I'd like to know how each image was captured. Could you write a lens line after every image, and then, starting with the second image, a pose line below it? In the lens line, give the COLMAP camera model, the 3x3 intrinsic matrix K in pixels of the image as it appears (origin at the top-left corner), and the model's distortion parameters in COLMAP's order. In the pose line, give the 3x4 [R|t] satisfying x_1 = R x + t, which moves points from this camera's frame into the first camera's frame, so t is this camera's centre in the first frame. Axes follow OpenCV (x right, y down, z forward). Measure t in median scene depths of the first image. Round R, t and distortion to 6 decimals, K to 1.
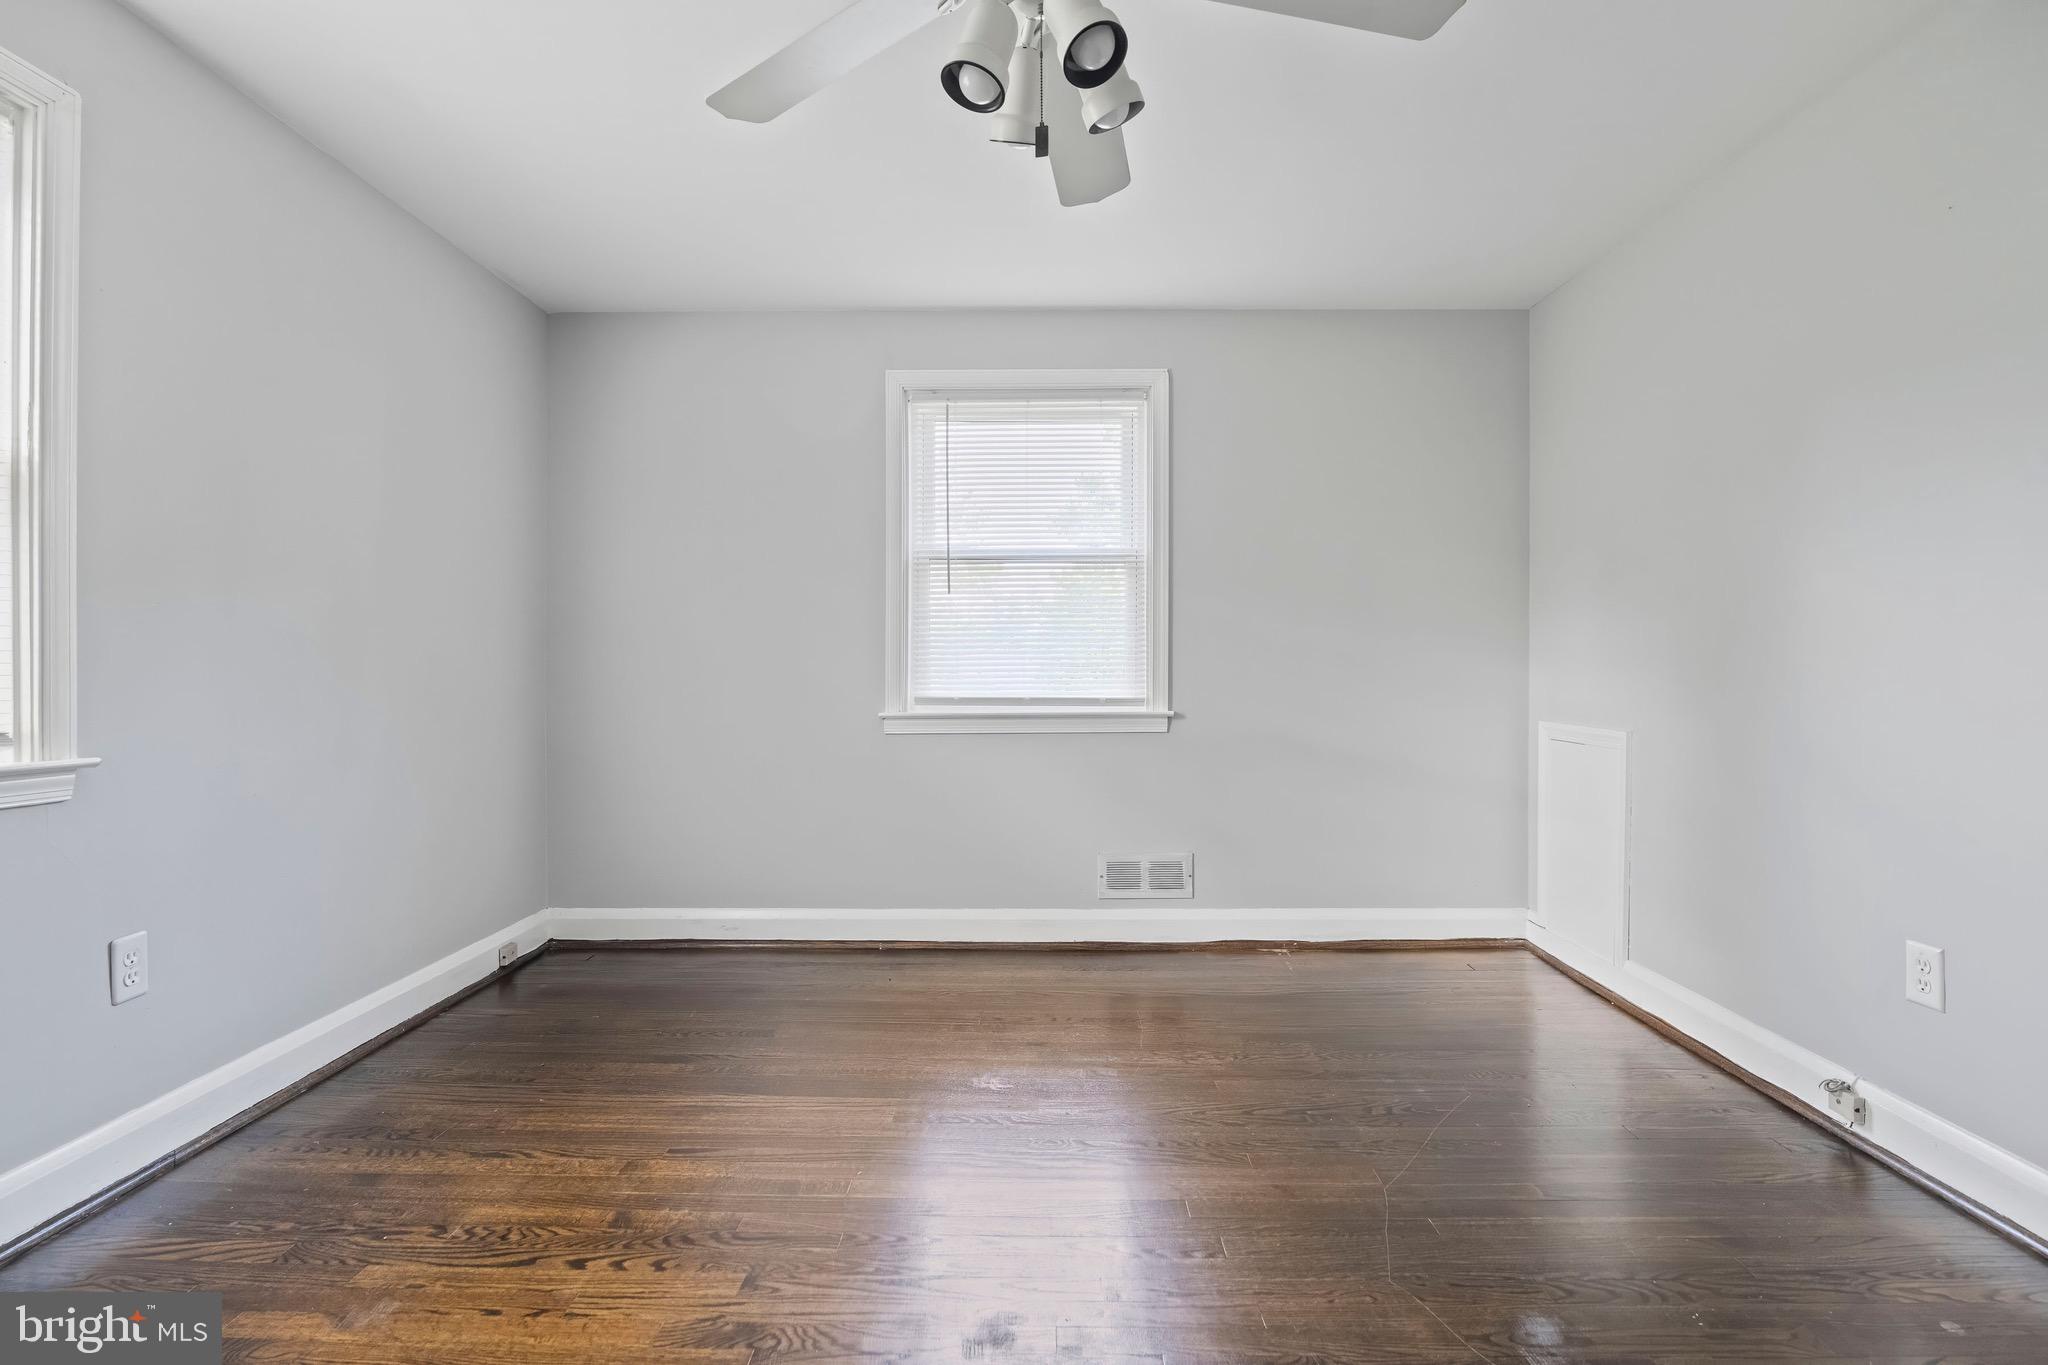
lens RADIAL K [[941.9, 0, 1026.0], [0, 941.9, 671.5], [0, 0, 1]] dist [-0.000356, 0.000609]
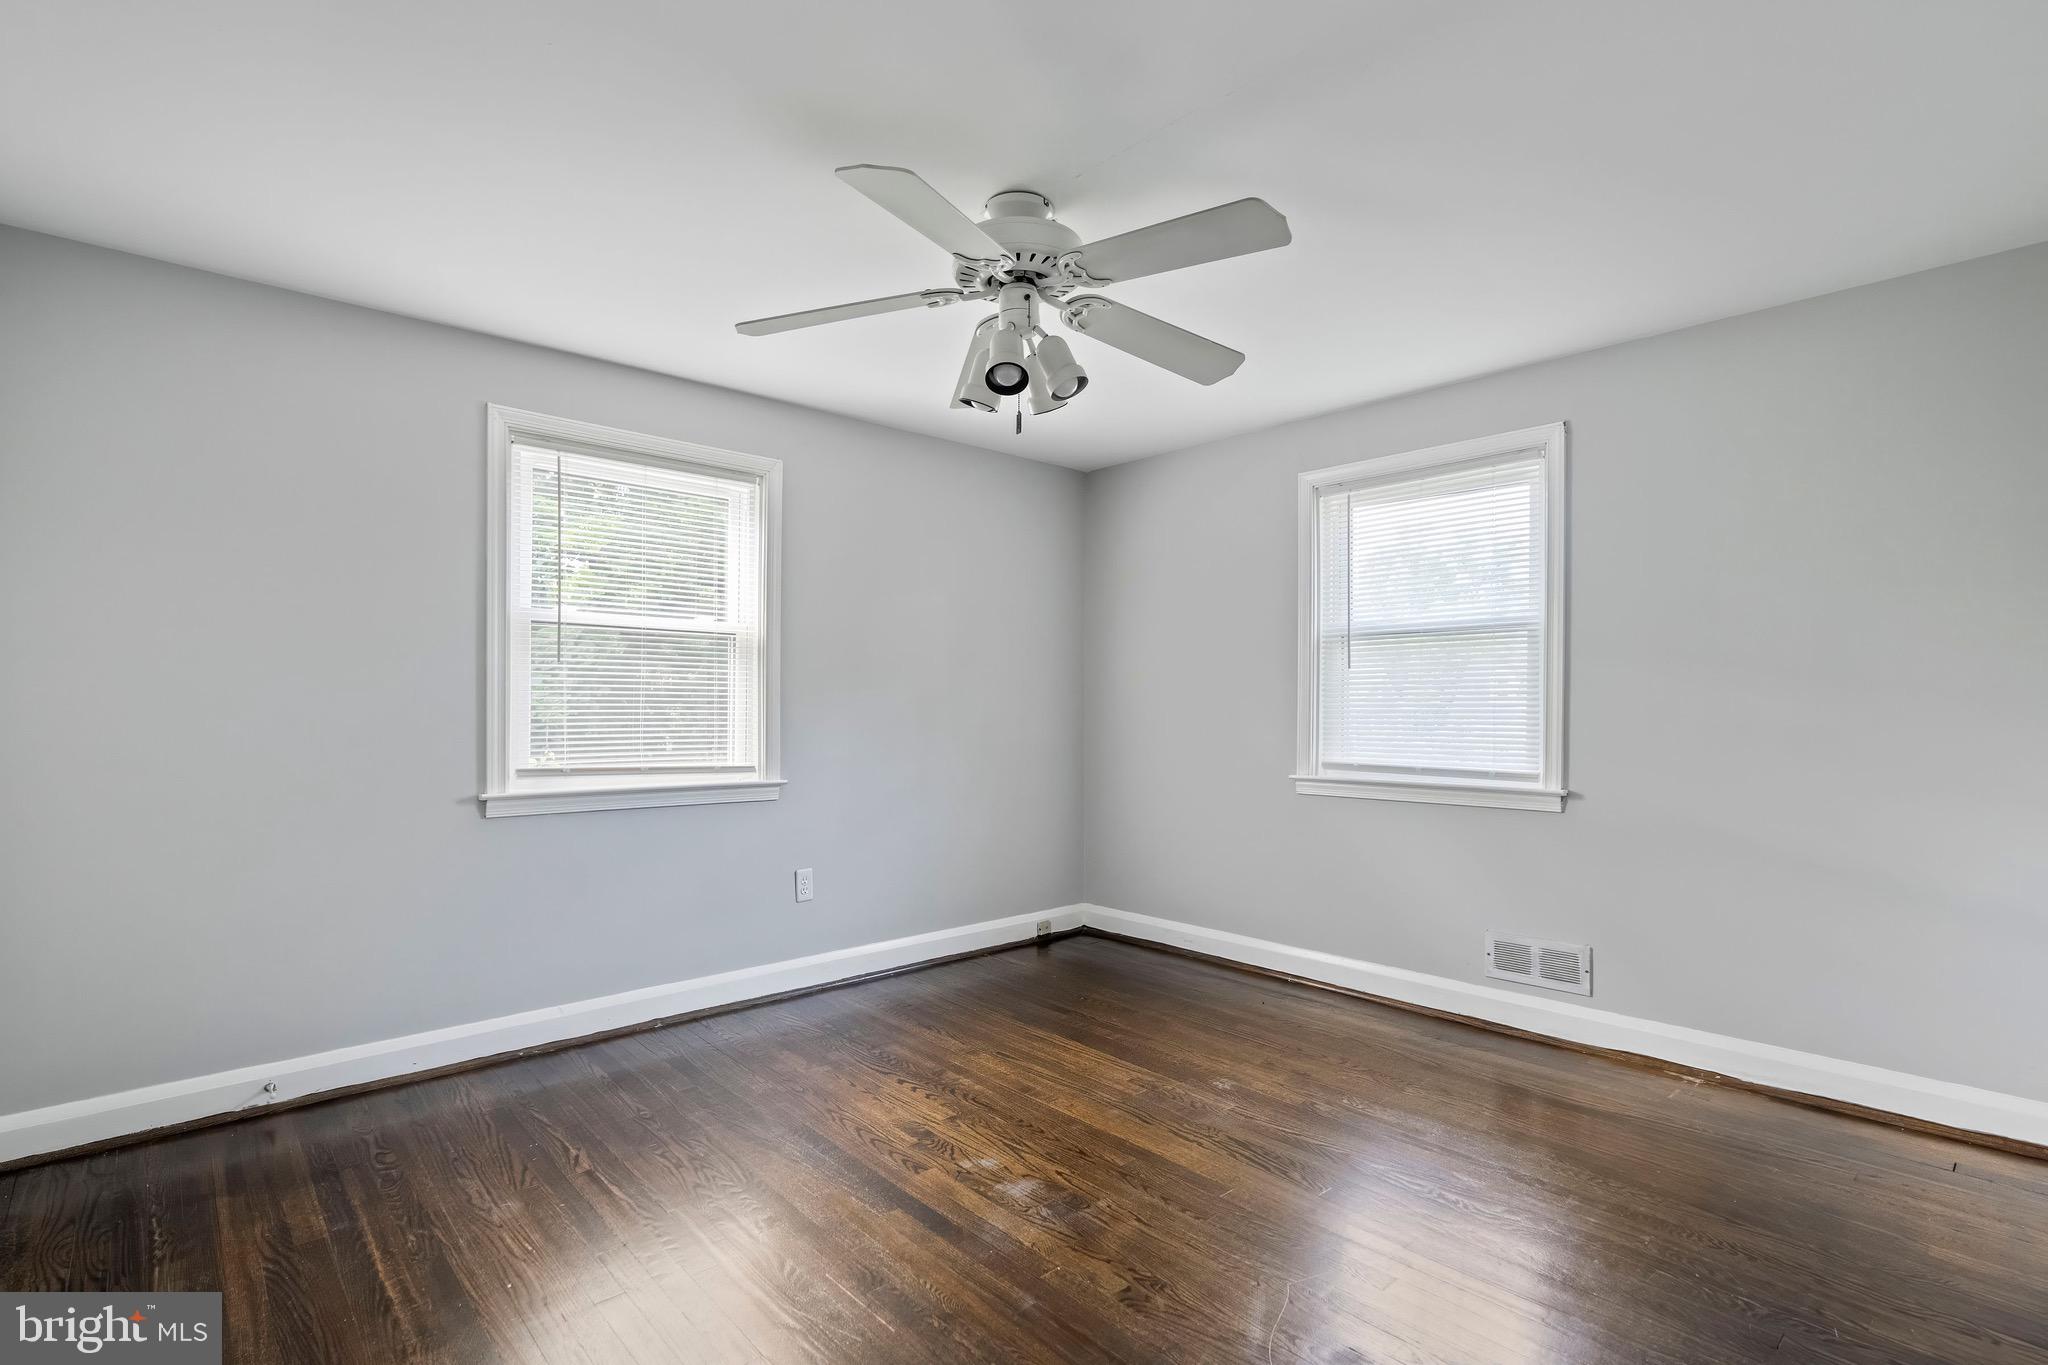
lens RADIAL K [[966.9, 0, 1031.7], [0, 966.9, 714.4], [0, 0, 1]] dist [-0.018848, 0.000129]
pose [[0.684358, 0.008232, -0.729100, 0.483207], [-0.004736, 0.999965, 0.006845, -0.036205], [0.729131, -0.001231, 0.684373, -0.029528]]
